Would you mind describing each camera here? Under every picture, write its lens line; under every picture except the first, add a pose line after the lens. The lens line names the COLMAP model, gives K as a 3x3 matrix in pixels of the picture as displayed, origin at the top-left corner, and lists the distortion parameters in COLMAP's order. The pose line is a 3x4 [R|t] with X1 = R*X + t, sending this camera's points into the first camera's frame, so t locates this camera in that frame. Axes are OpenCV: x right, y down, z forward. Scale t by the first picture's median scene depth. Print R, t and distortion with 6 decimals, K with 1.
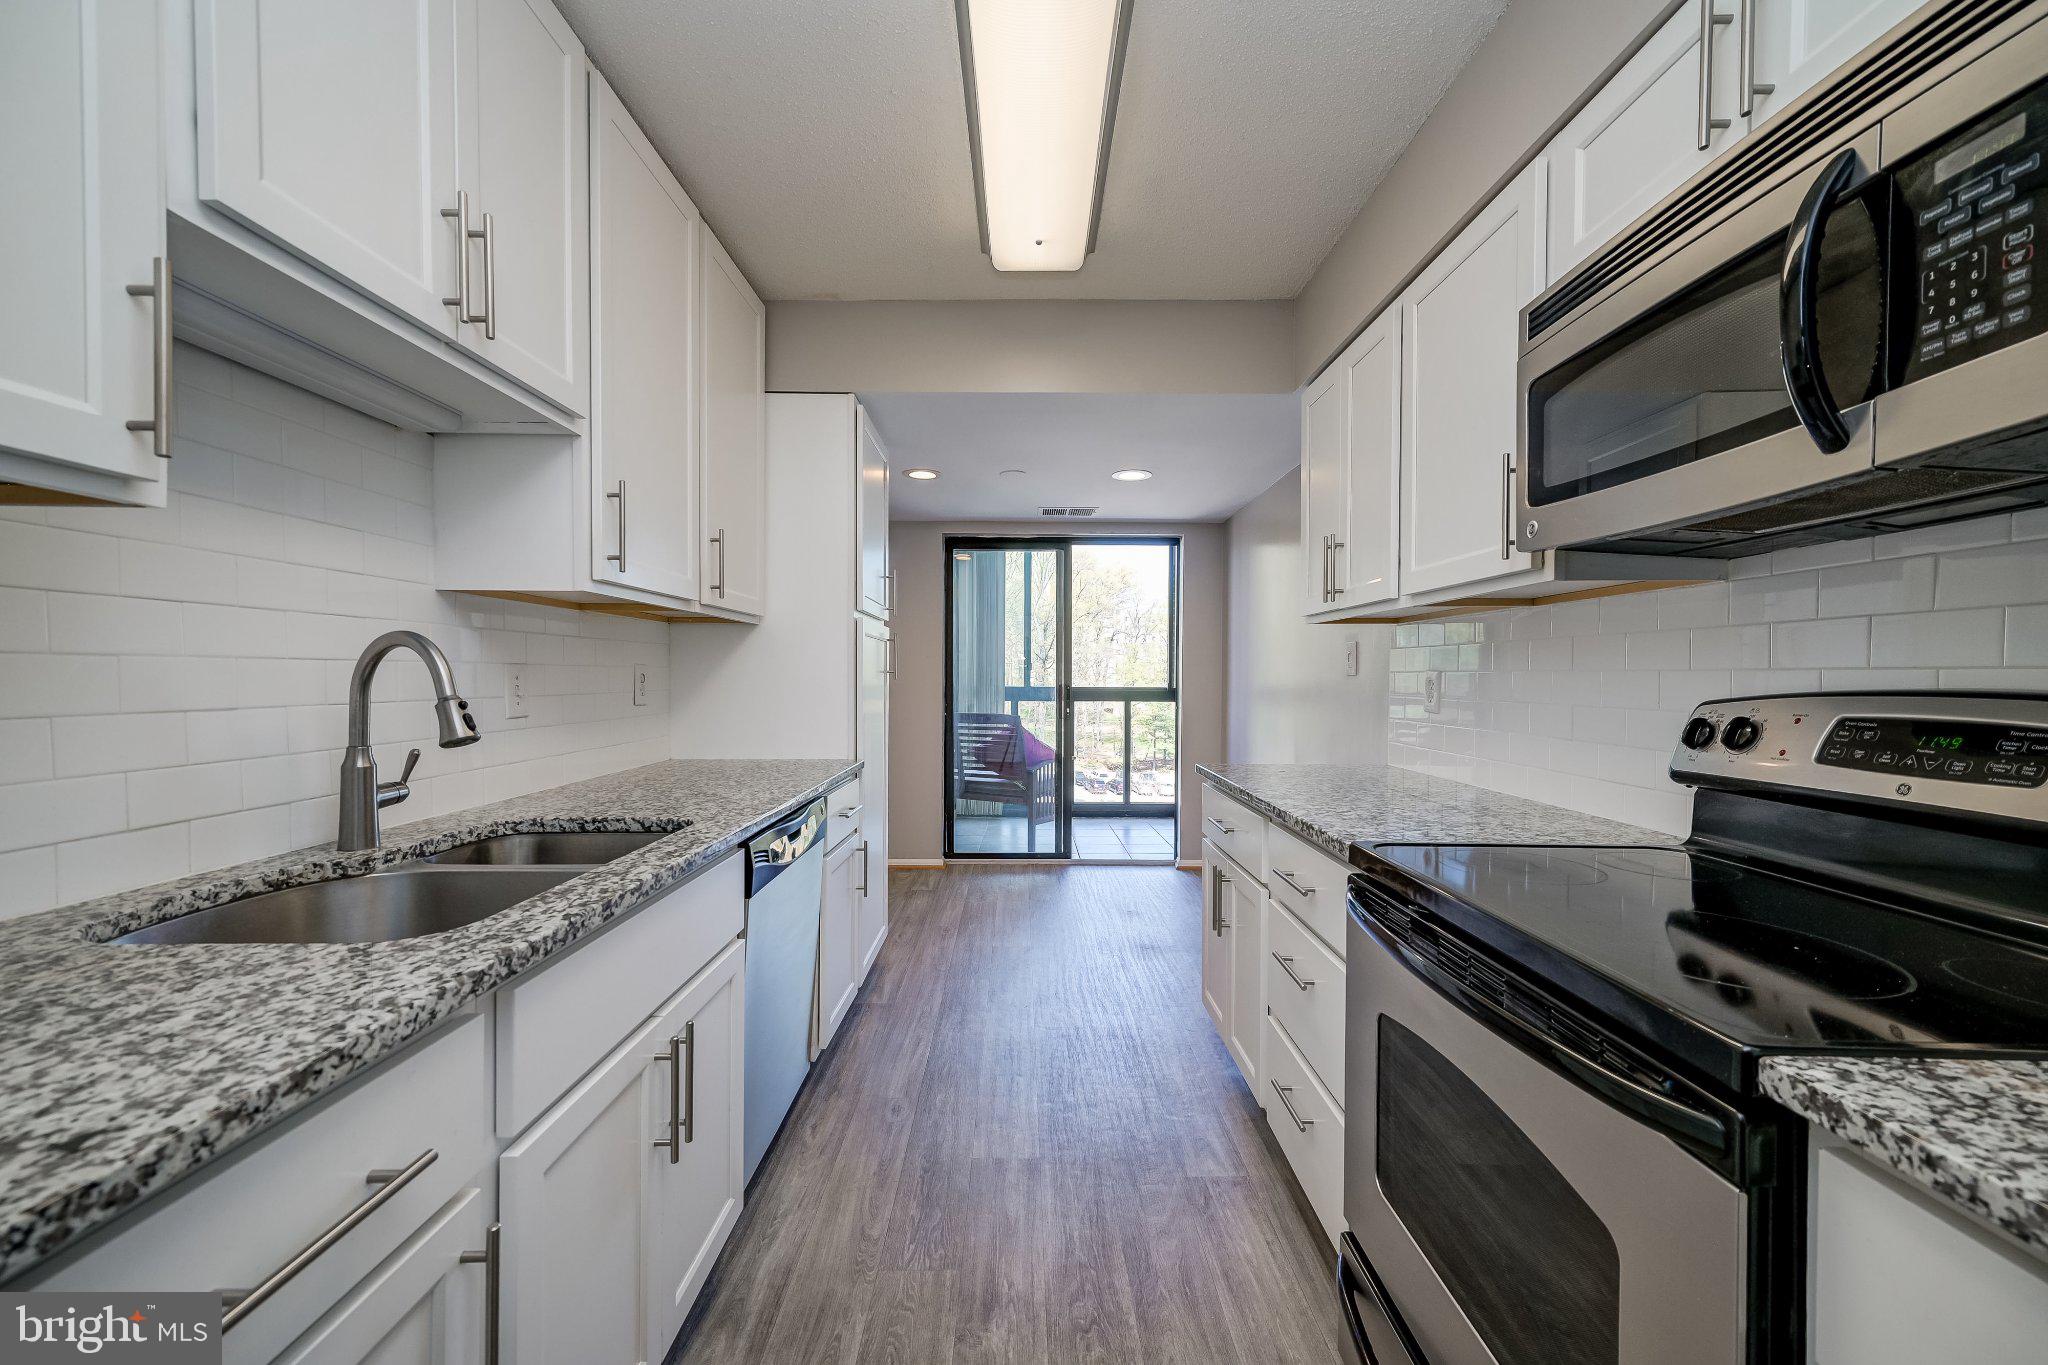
lens RADIAL K [[799.0, 0, 1021.0], [0, 799.0, 686.0], [0, 0, 1]] dist [0.005061, 0.002056]
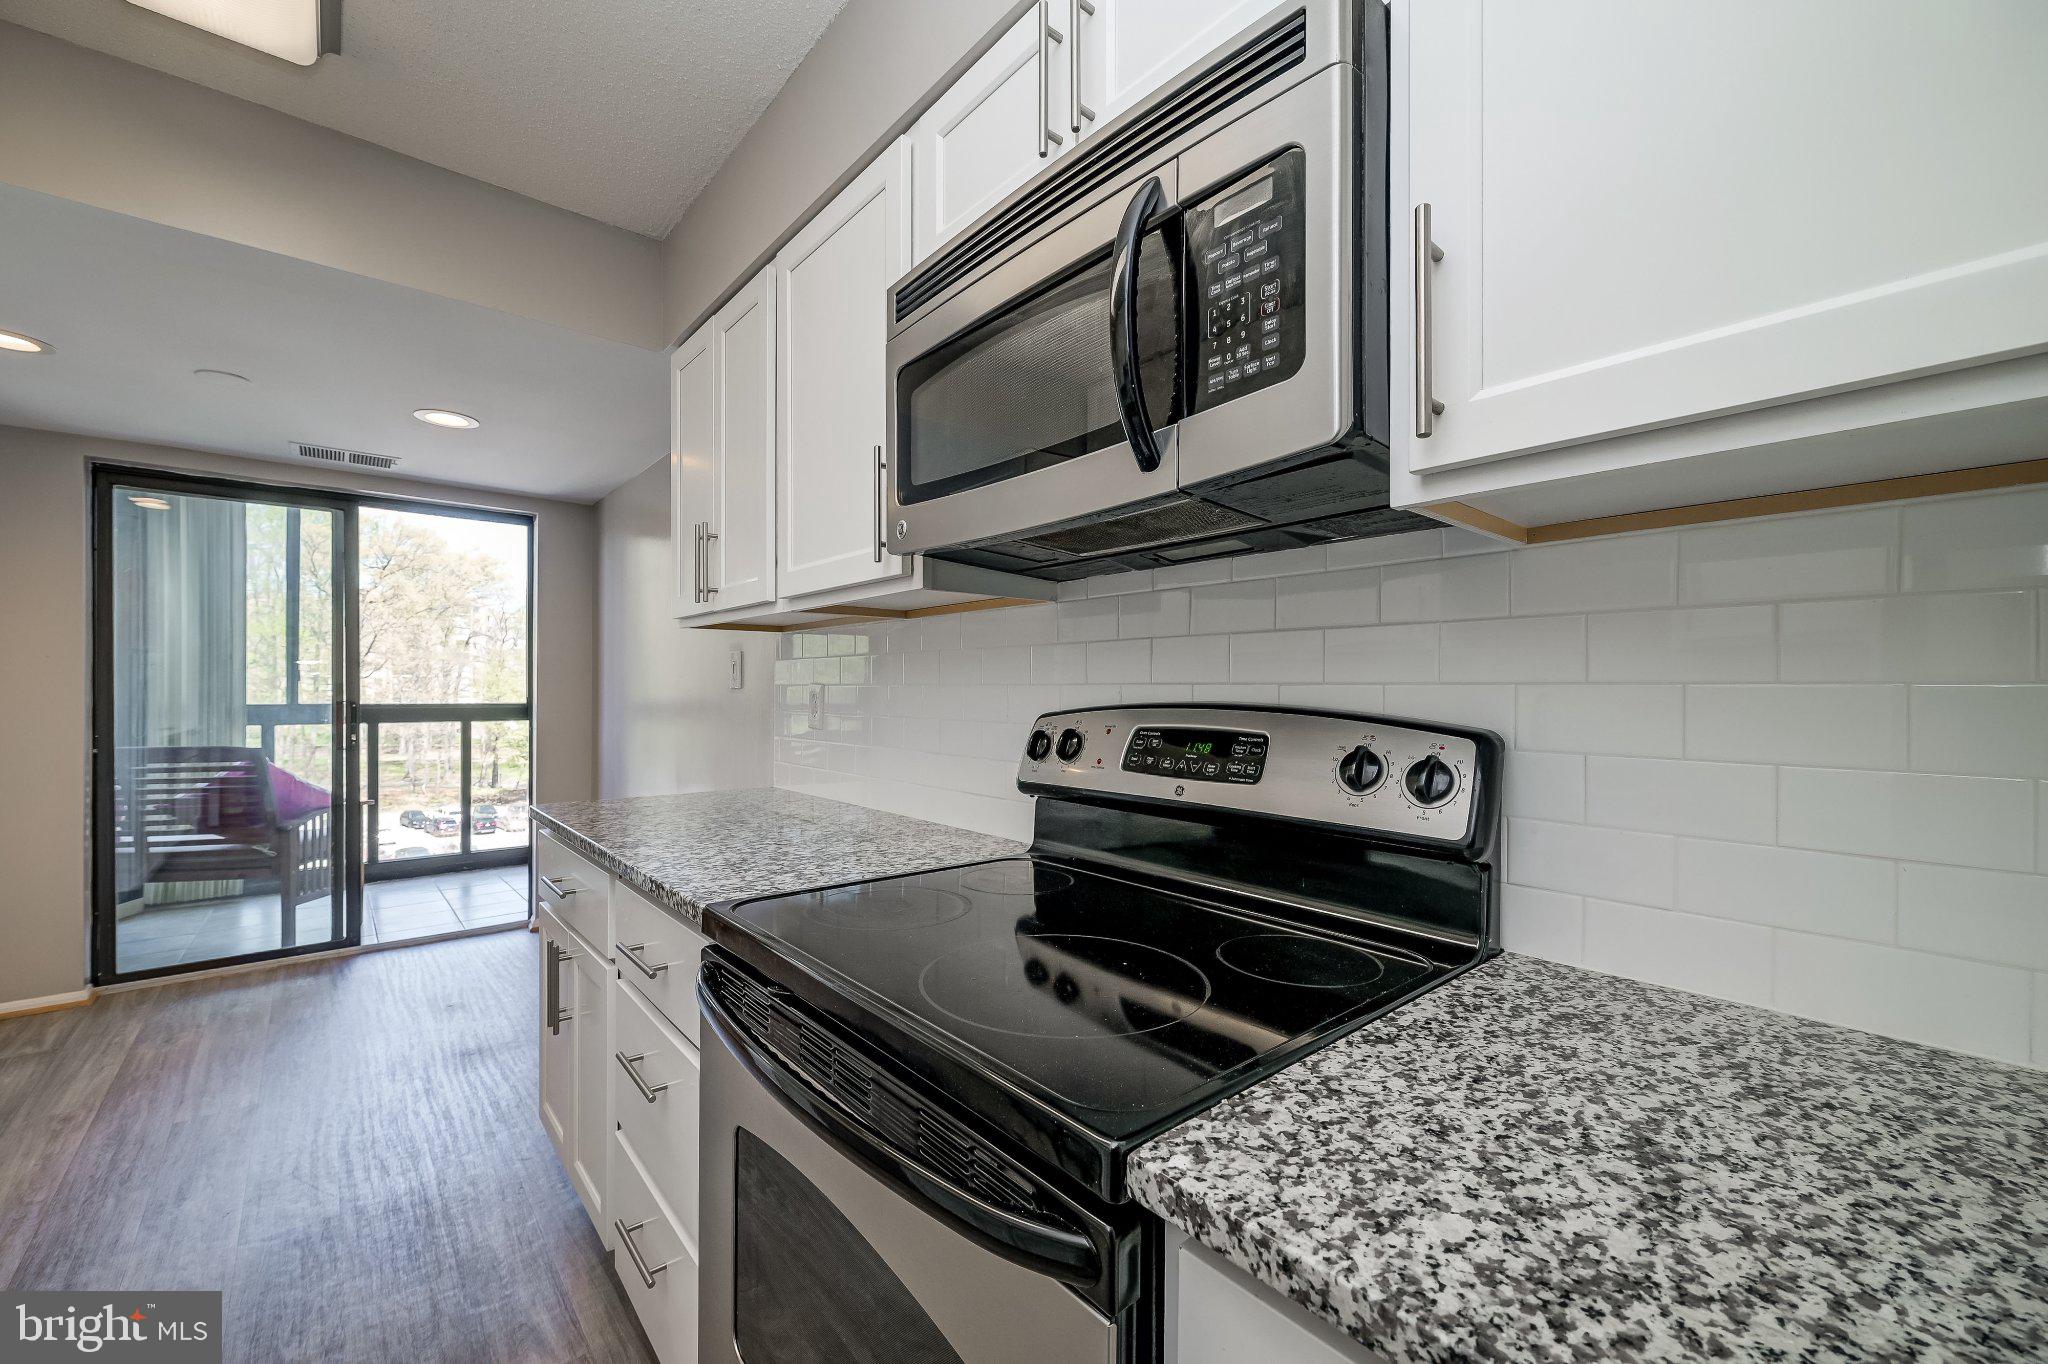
lens RADIAL K [[826.1, 0, 1024.1], [0, 826.1, 689.7], [0, 0, 1]] dist [0.002603, 0.000591]
pose [[0.761389, -0.001342, 0.648294, 0.123411], [0.008150, 0.999939, -0.007503, -0.005013], [-0.648244, 0.010997, 0.761353, 0.179843]]
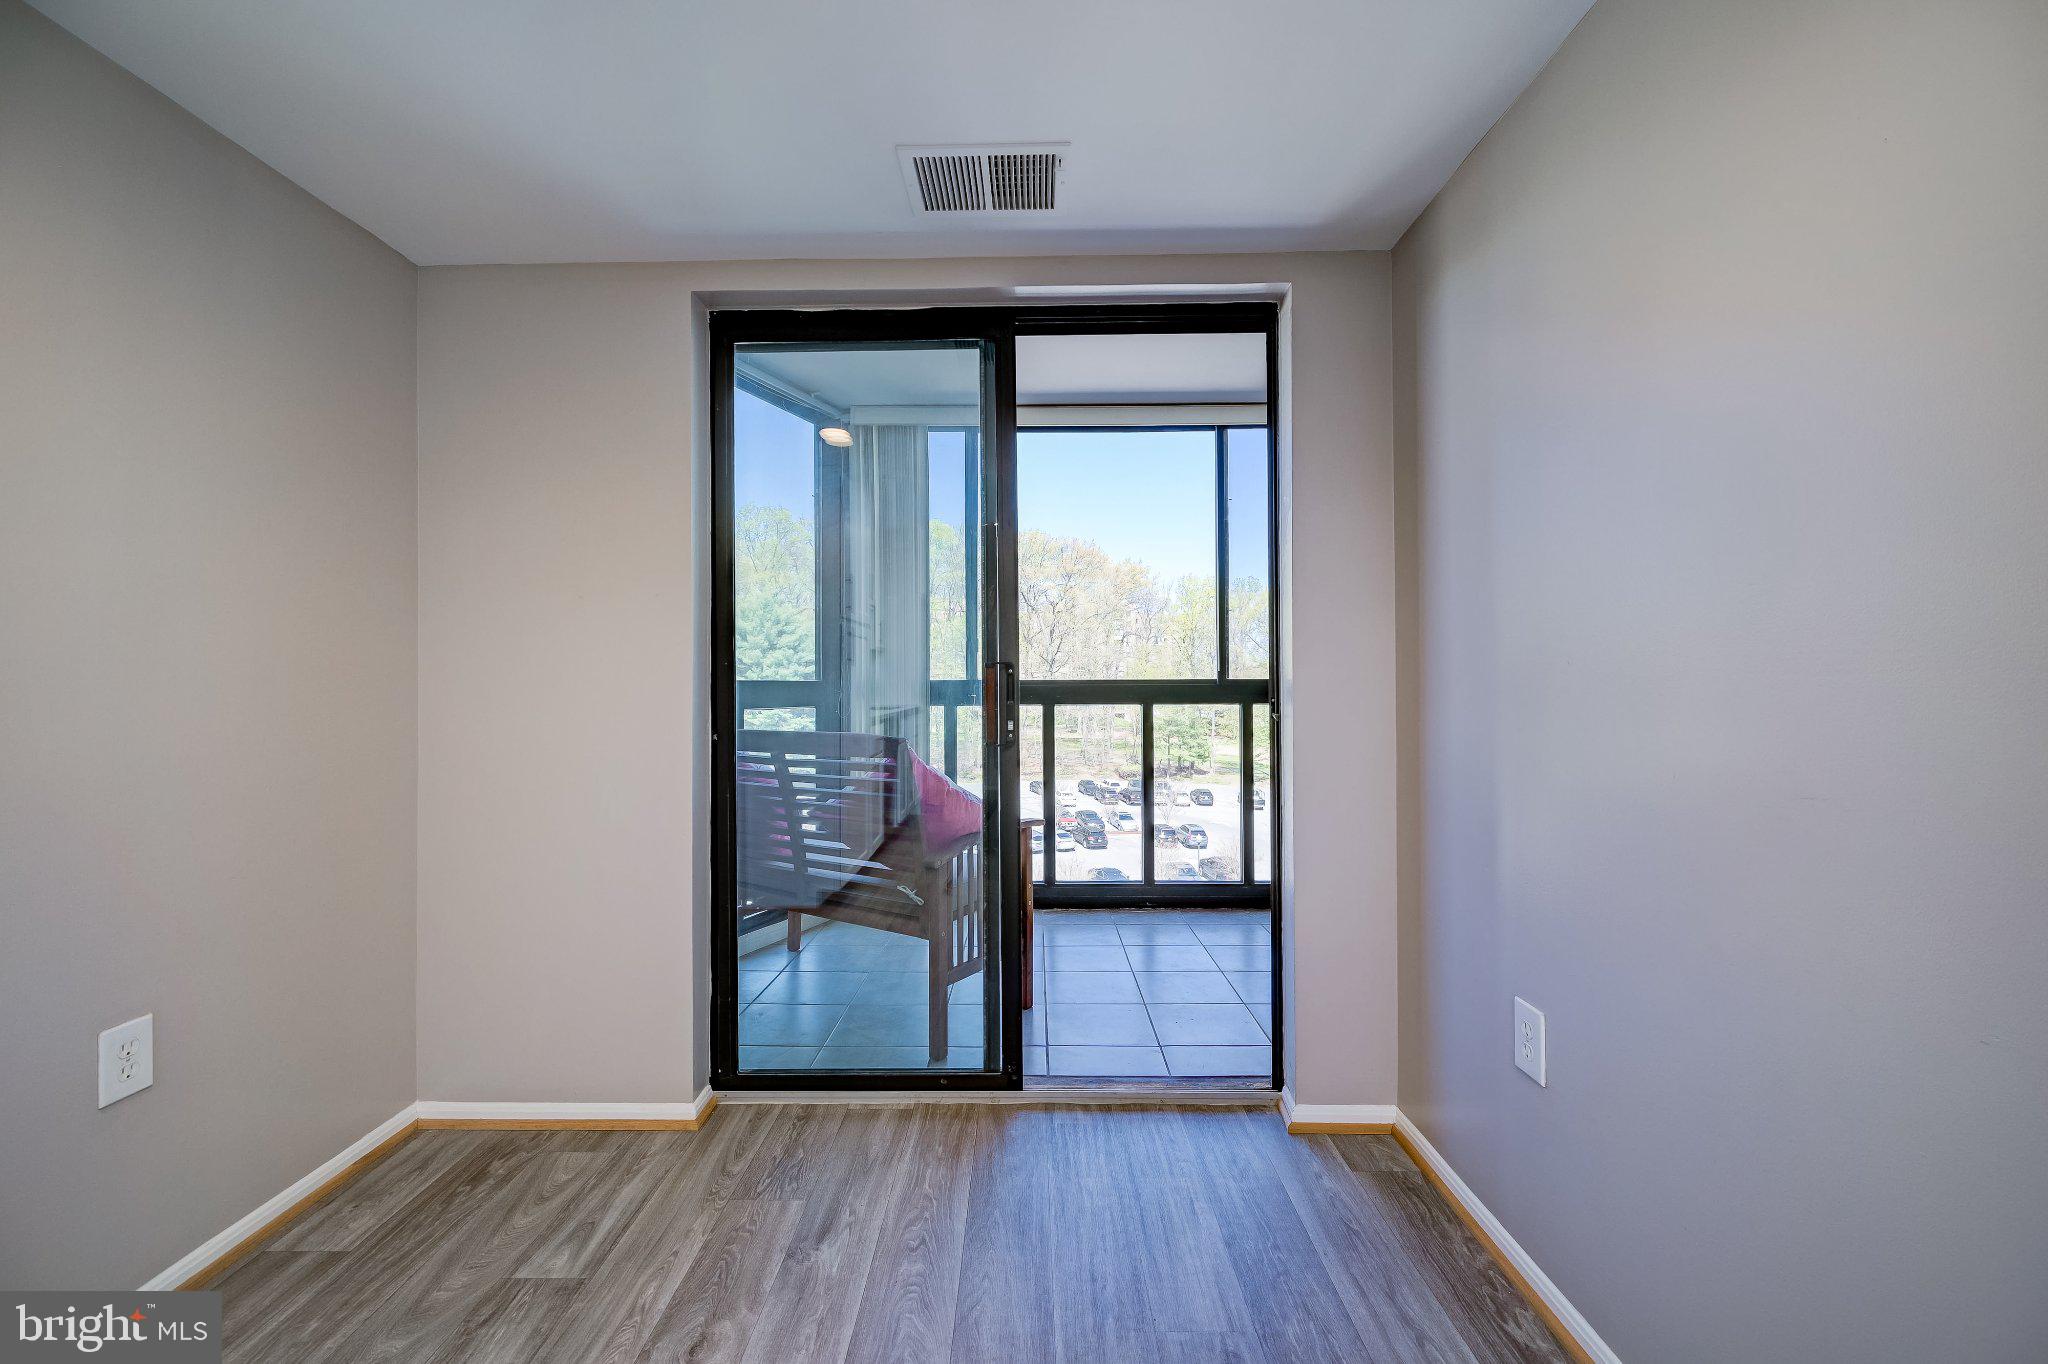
lens RADIAL K [[826.1, 0, 1024.1], [0, 826.1, 689.7], [0, 0, 1]] dist [0.002603, 0.000591]
pose [[0.999930, -0.010473, -0.005454, 0.240632], [0.010463, 0.999943, -0.001939, 0.048252], [0.005474, 0.001882, 0.999983, 2.049502]]
